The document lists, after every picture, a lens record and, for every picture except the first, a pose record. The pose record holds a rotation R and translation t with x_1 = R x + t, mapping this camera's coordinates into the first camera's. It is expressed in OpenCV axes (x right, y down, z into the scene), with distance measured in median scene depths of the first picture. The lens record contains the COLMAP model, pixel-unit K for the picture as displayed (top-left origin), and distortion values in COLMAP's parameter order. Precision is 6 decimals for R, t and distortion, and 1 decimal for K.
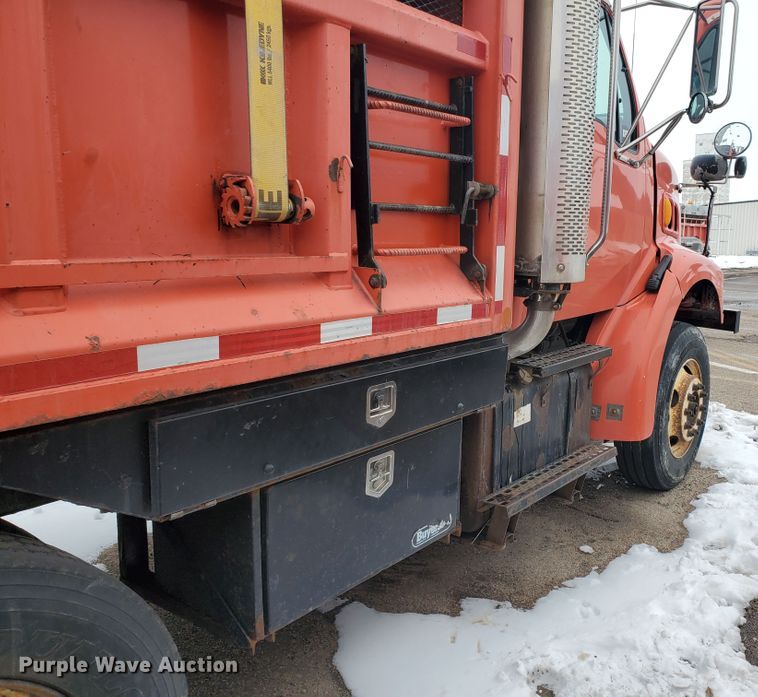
lens RADIAL K [[740.6, 0, 492.4], [0, 740.6, 347.4], [0, 0, 1]] dist [0.043733, -0.029377]
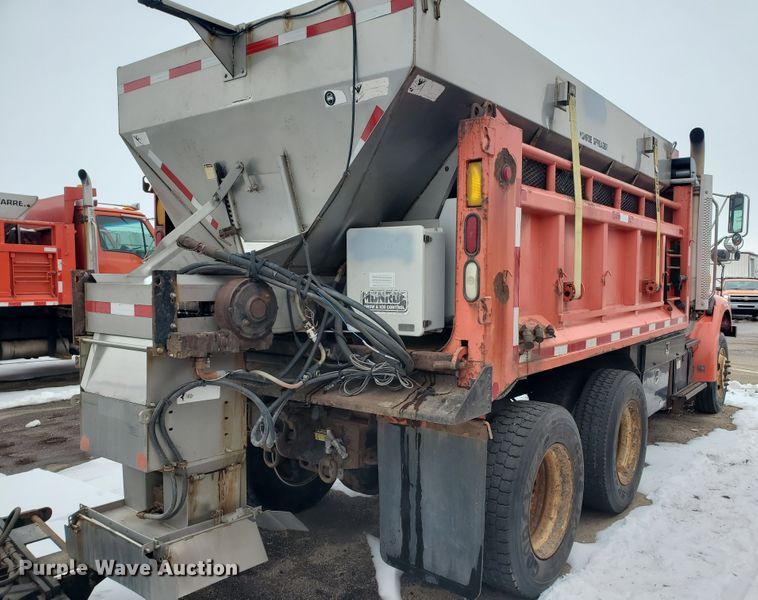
lens RADIAL K [[634.6, 0, 394.9], [0, 634.6, 313.3], [0, 0, 1]] dist [0.004669, -0.005808]
pose [[0.998026, -0.030977, -0.054635, -0.763978], [0.024758, 0.993507, -0.111042, 0.131096], [0.057720, 0.109470, 0.992313, -1.145997]]
